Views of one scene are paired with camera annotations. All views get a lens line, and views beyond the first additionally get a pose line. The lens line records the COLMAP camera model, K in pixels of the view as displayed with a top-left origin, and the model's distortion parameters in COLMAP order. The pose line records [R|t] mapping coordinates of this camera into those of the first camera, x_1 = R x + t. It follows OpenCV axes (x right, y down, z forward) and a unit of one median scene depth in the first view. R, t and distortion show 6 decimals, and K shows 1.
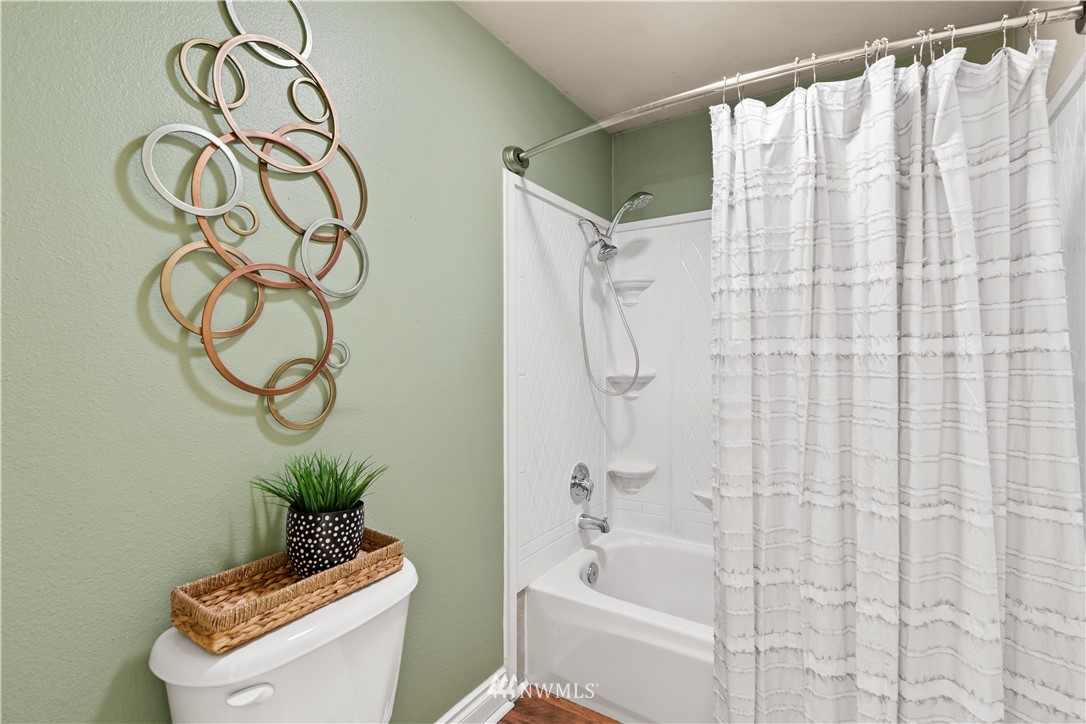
lens RADIAL K [[493.8, 0, 546.2], [0, 493.8, 355.4], [0, 0, 1]] dist [-0.010564, 0.002417]
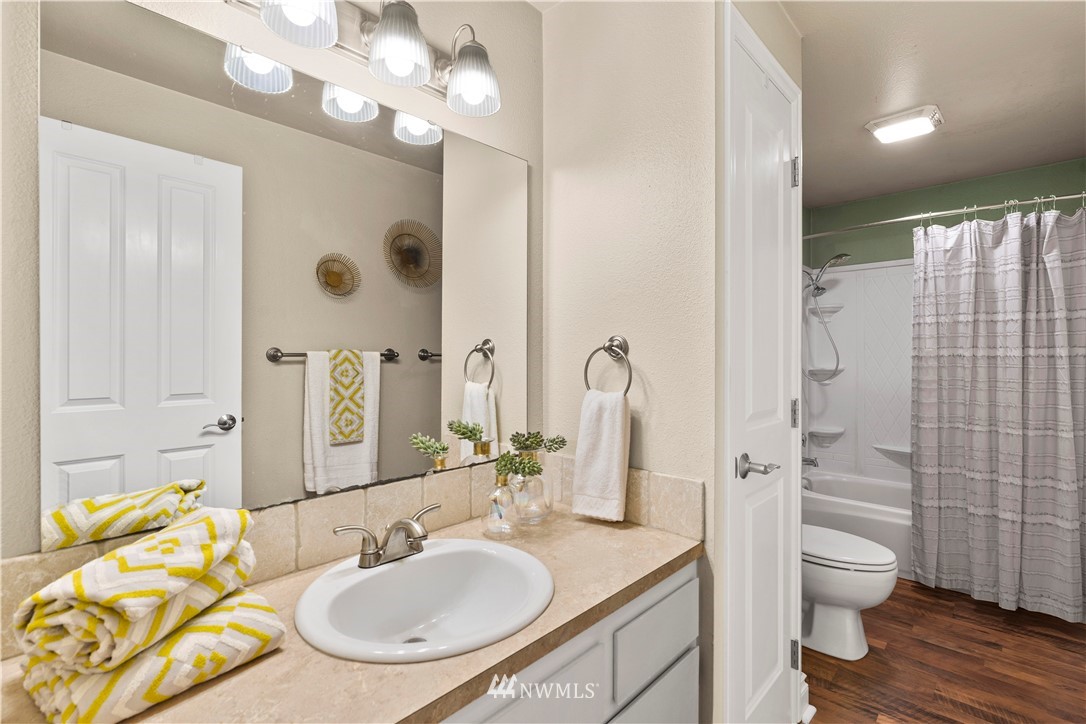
lens RADIAL K [[493.8, 0, 537.5], [0, 493.8, 356.6], [0, 0, 1]] dist [-0.010564, 0.002417]
pose [[0.983554, 0.004230, -0.180565, -0.848317], [-0.003984, 0.999991, 0.001723, 0.004429], [0.180570, -0.000976, 0.983562, -1.289055]]
